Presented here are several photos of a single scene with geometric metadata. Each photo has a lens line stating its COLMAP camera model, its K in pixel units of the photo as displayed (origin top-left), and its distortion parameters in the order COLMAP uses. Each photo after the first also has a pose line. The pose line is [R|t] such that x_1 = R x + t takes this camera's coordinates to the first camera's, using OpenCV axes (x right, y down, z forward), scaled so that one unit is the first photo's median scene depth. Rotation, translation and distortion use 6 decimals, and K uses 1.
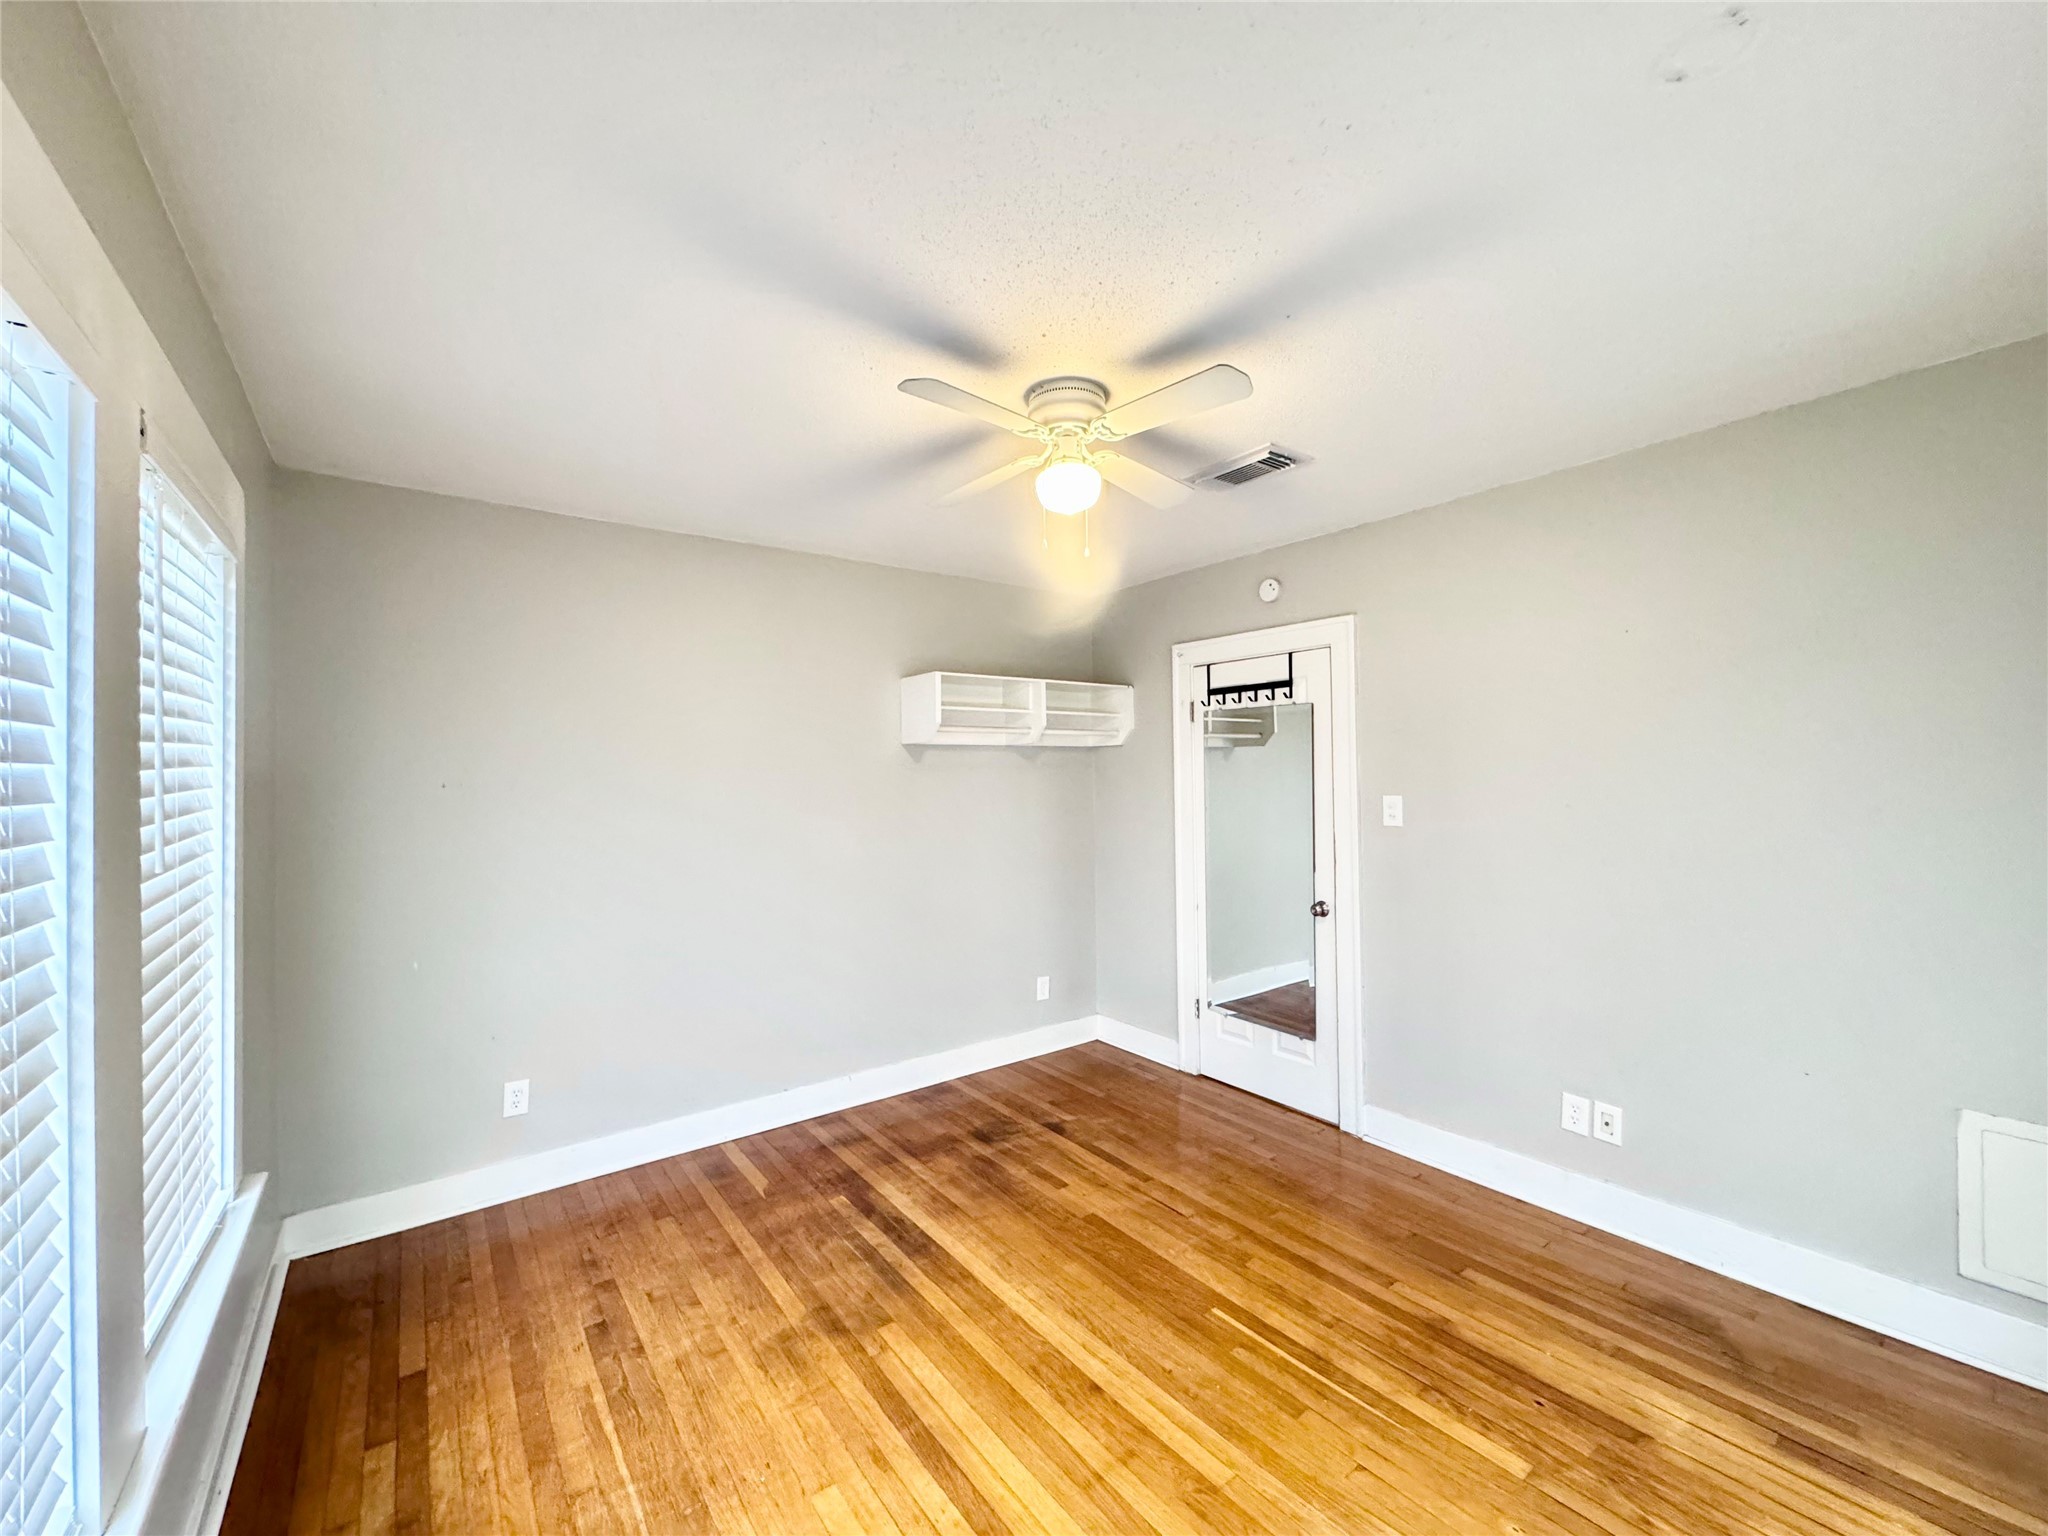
lens RADIAL K [[818.6, 0, 1023.4], [0, 818.6, 761.8], [0, 0, 1]] dist [-0.000727, -0.000277]
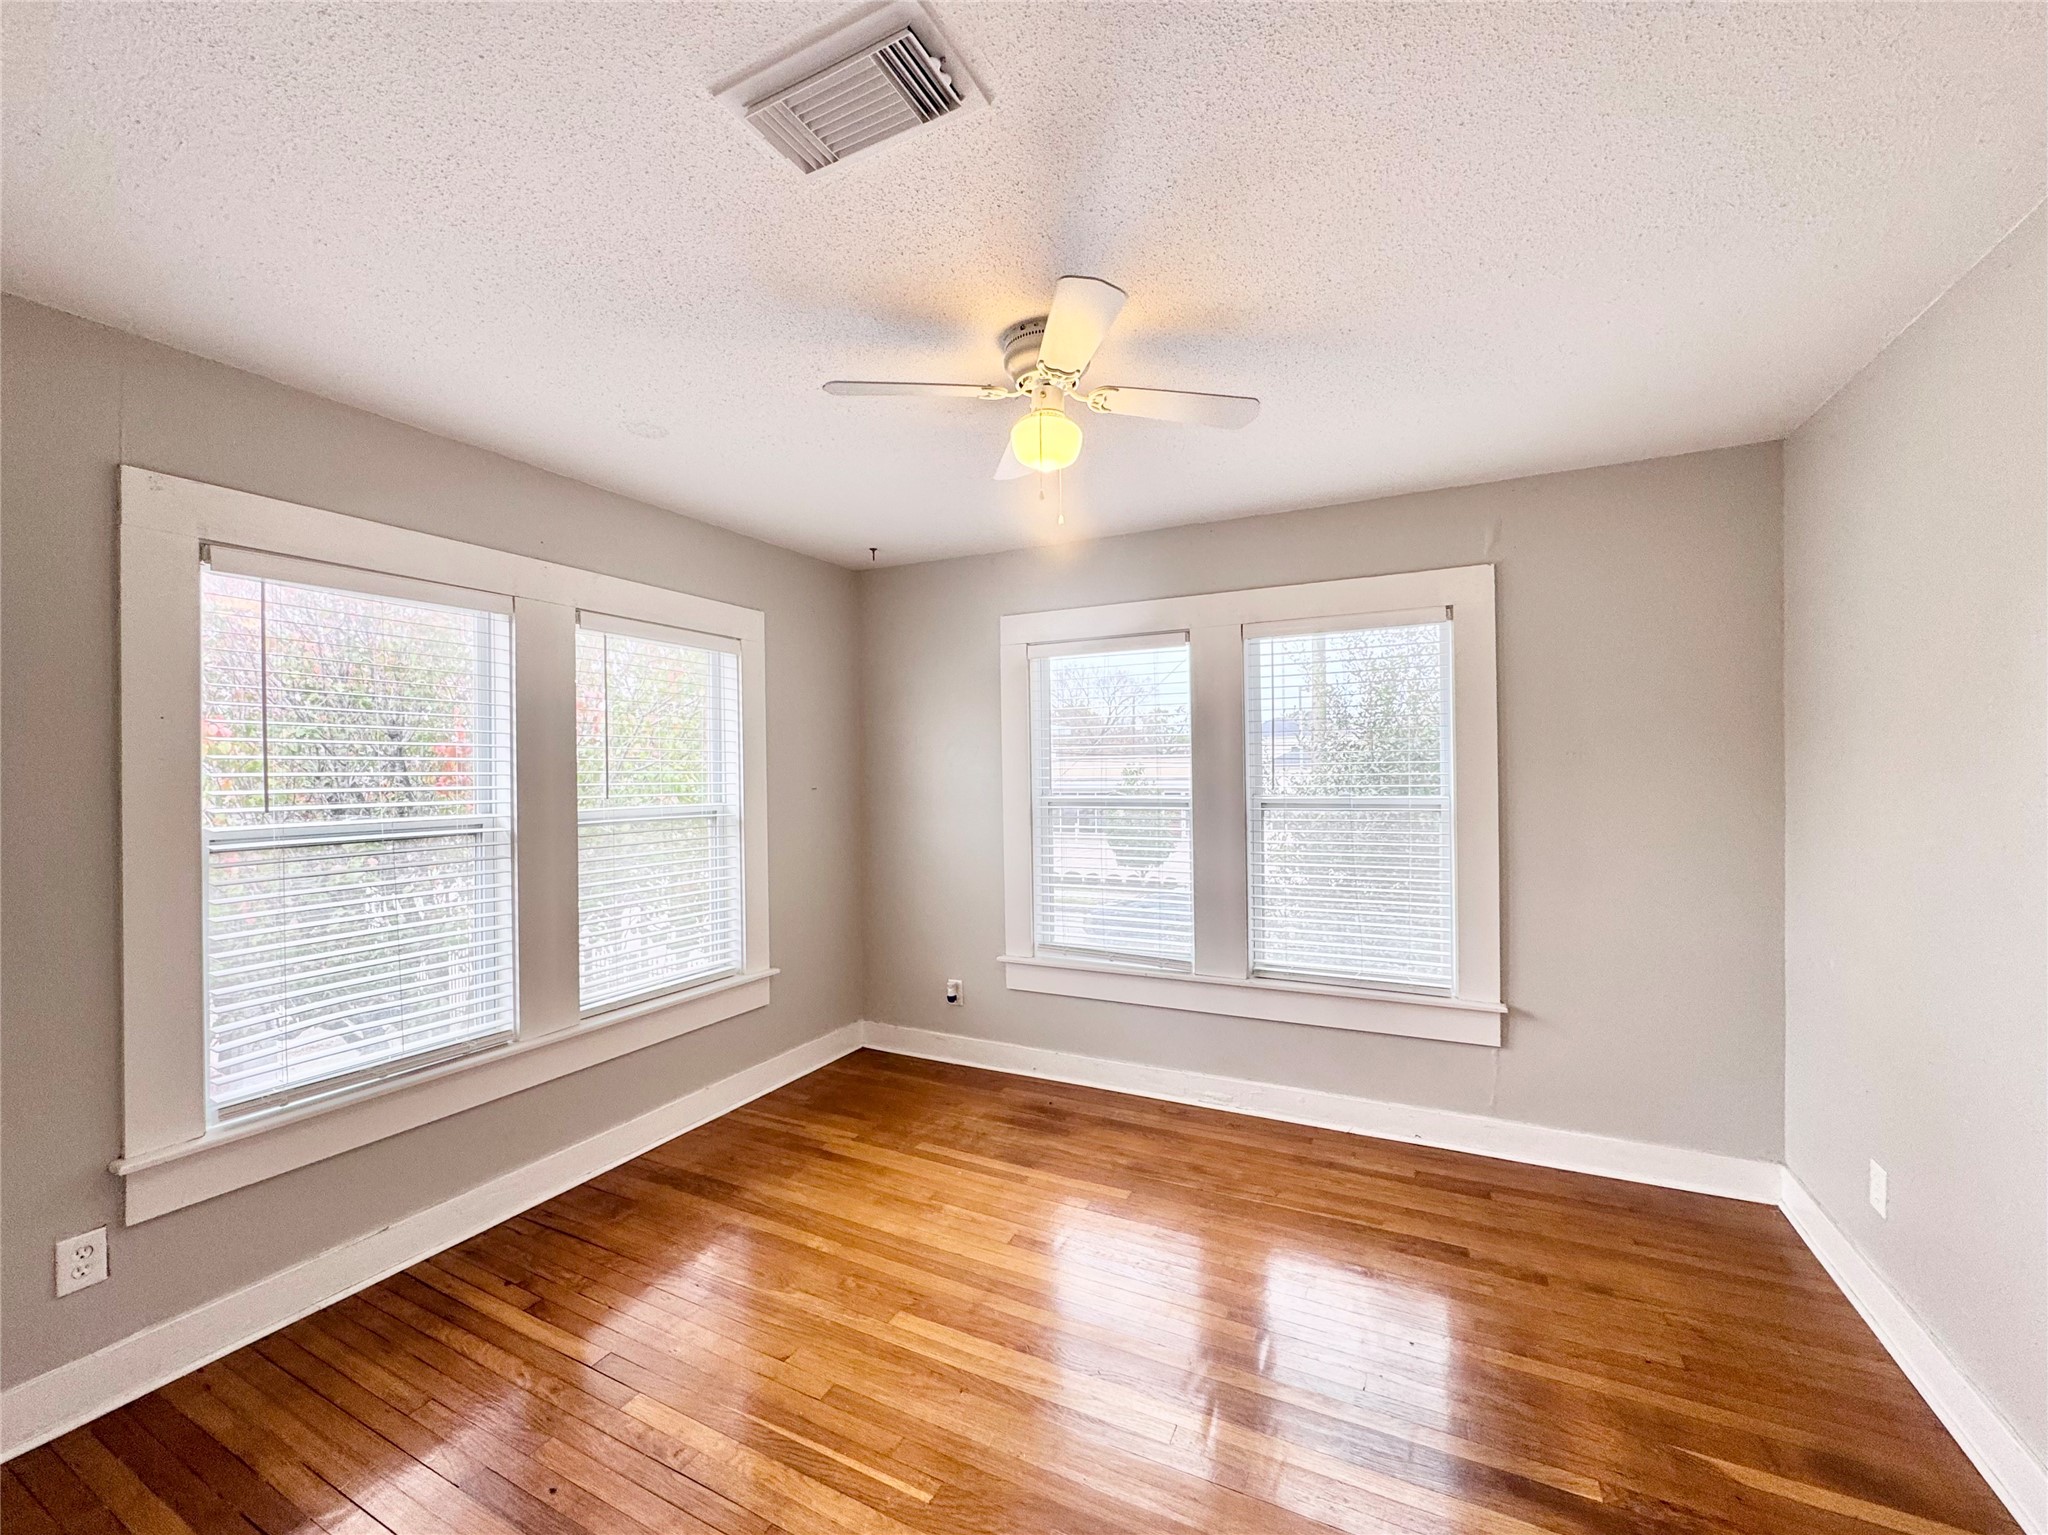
lens RADIAL K [[818.6, 0, 1020.7], [0, 818.6, 770.1], [0, 0, 1]] dist [-0.000727, -0.000277]
pose [[-0.900176, 0.023734, -0.434879, 0.546201], [0.028628, 0.999579, -0.004705, 0.041717], [0.434585, -0.016685, -0.900476, 2.022707]]
